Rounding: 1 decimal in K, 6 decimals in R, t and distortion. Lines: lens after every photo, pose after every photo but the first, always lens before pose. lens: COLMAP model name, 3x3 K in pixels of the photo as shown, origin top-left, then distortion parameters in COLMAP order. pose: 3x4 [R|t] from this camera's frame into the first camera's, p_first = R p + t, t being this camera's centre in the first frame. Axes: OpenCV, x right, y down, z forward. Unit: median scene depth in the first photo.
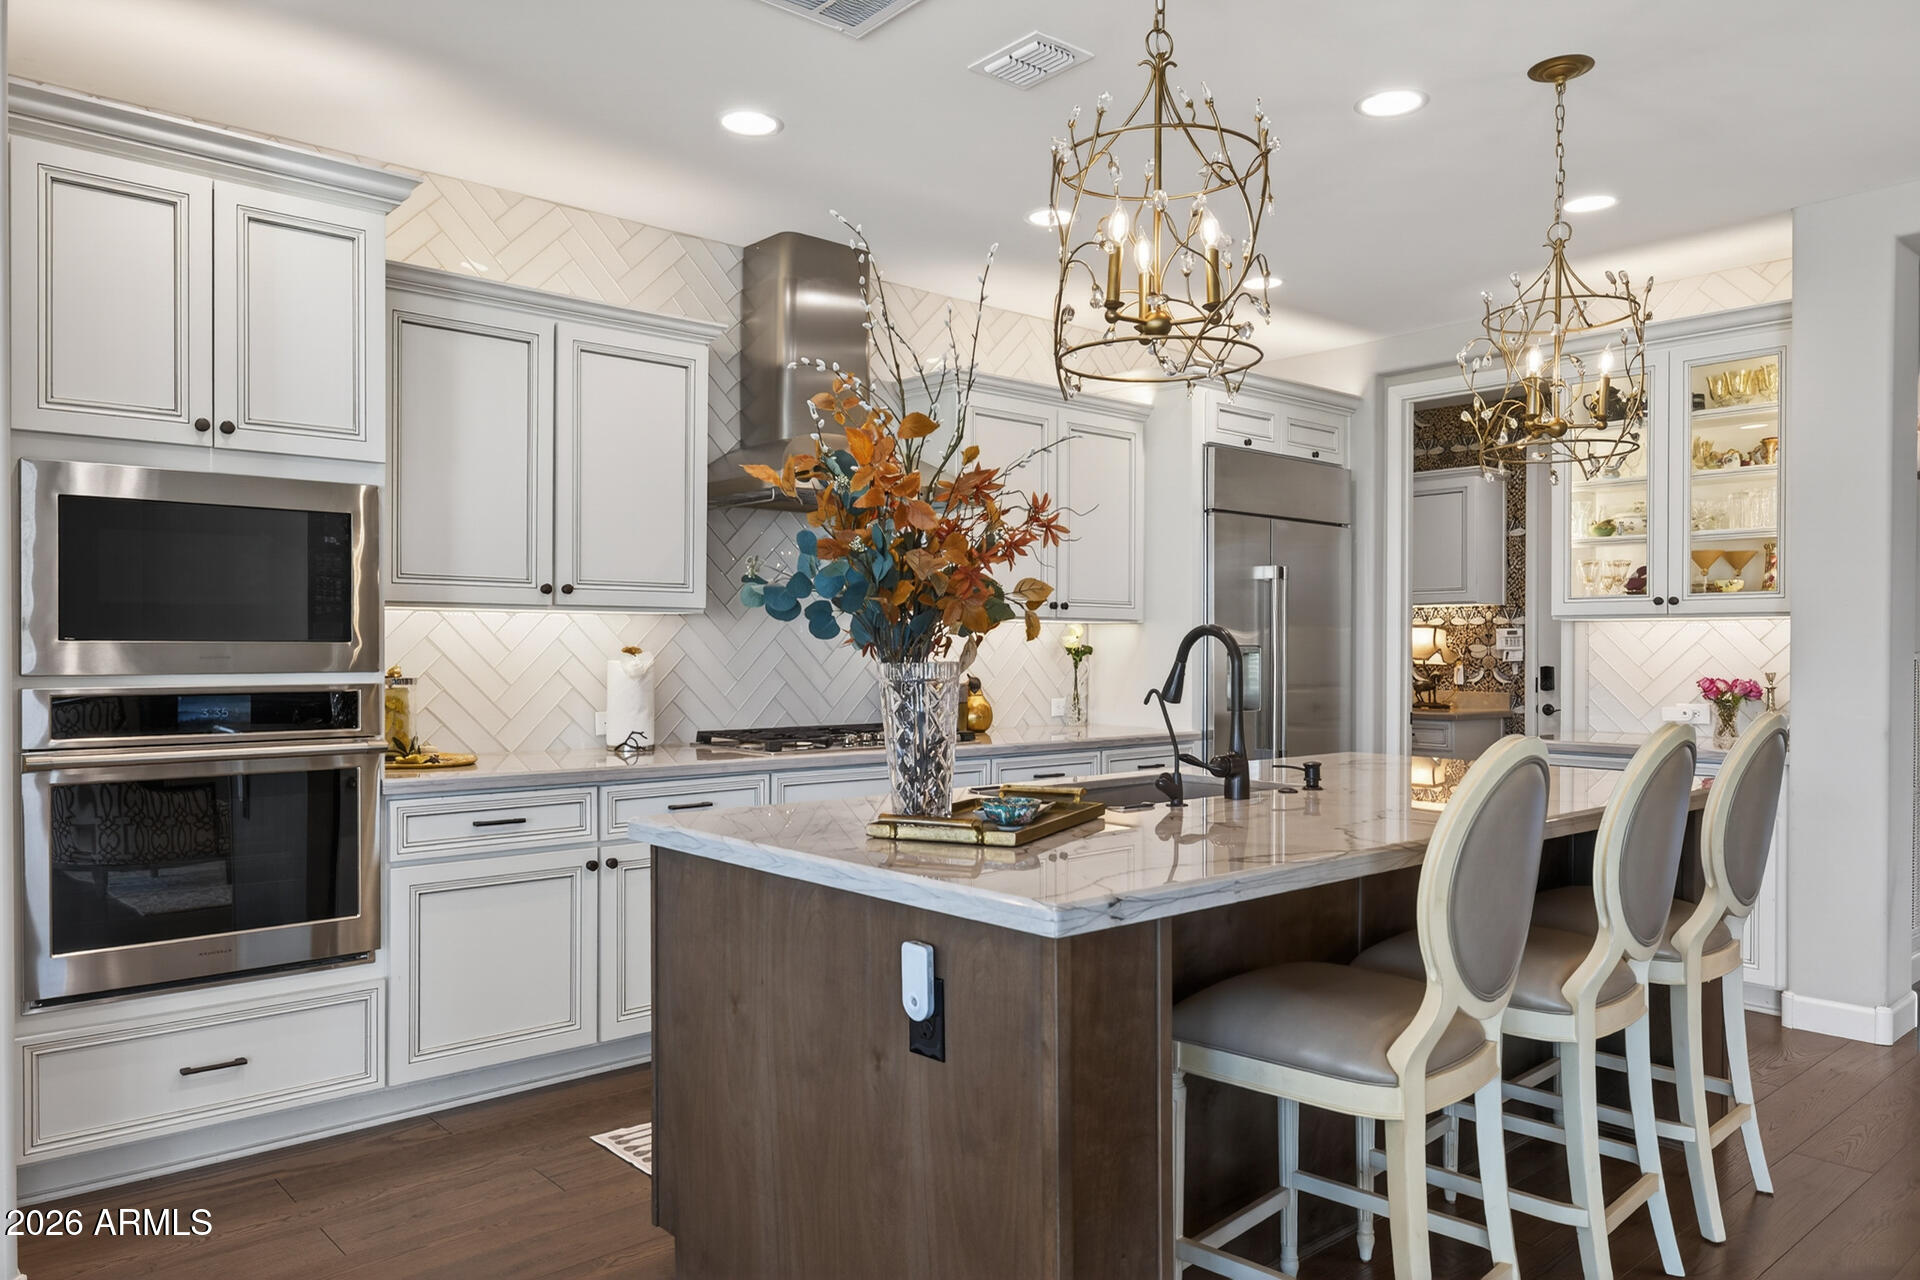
lens RADIAL K [[1329.2, 0, 960.7], [0, 1329.2, 639.0], [0, 0, 1]] dist [0.010818, 0.006499]
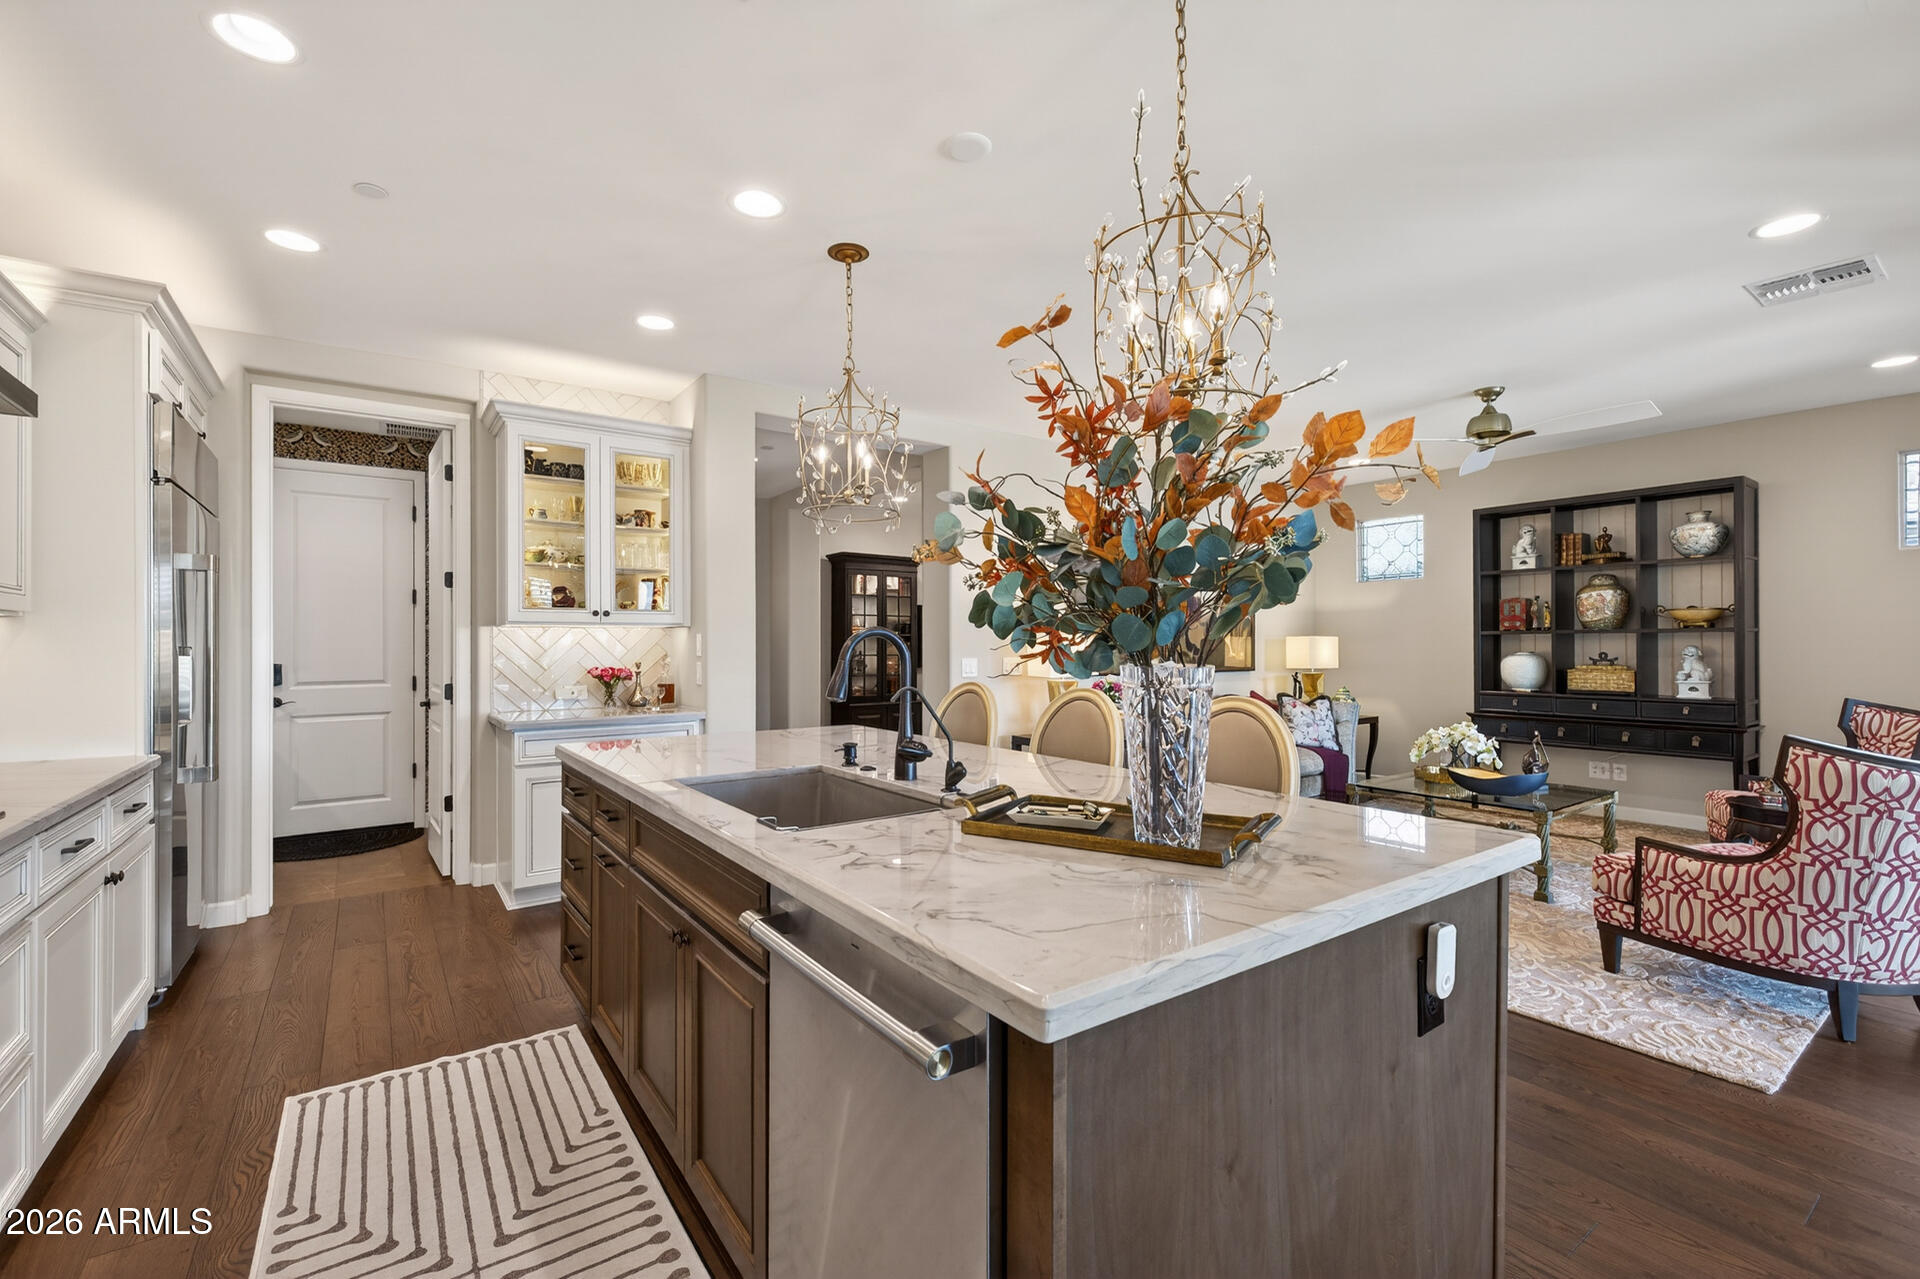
lens RADIAL K [[810.1, 0, 953.6], [0, 810.1, 643.7], [0, 0, 1]] dist [0.002128, -0.000293]
pose [[0.102609, -0.001912, 0.994720, -0.274865], [-0.003700, 0.999990, 0.002304, 0.000216], [-0.994715, -0.003917, 0.102601, 0.512416]]
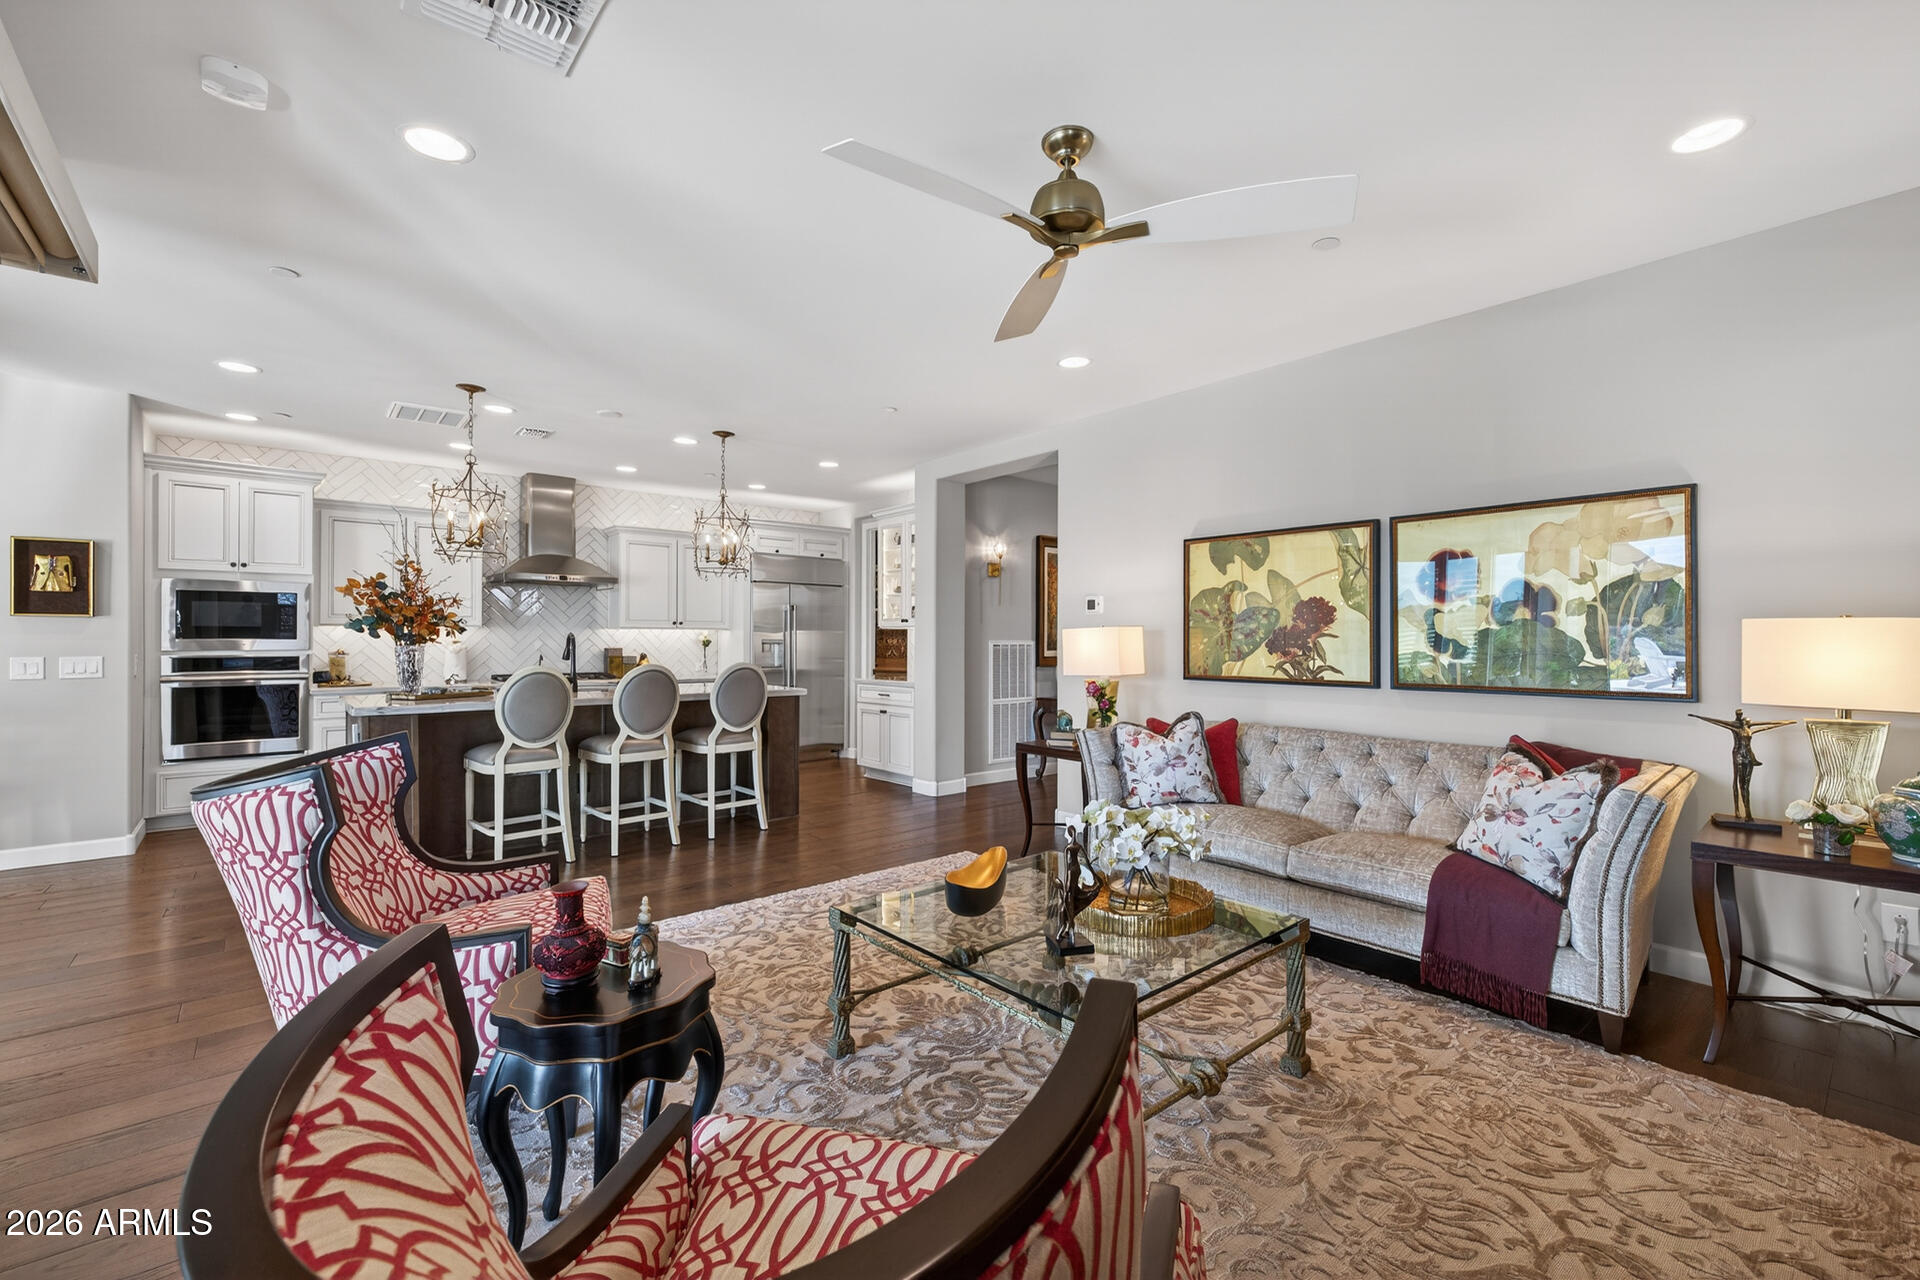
lens RADIAL K [[810.1, 0, 960.2], [0, 810.1, 633.6], [0, 0, 1]] dist [0.002128, -0.000293]
pose [[0.999884, -0.002242, -0.015086, 0.618919], [0.002210, 0.999995, -0.002123, -0.001970], [0.015091, 0.002089, 0.999884, -0.440463]]
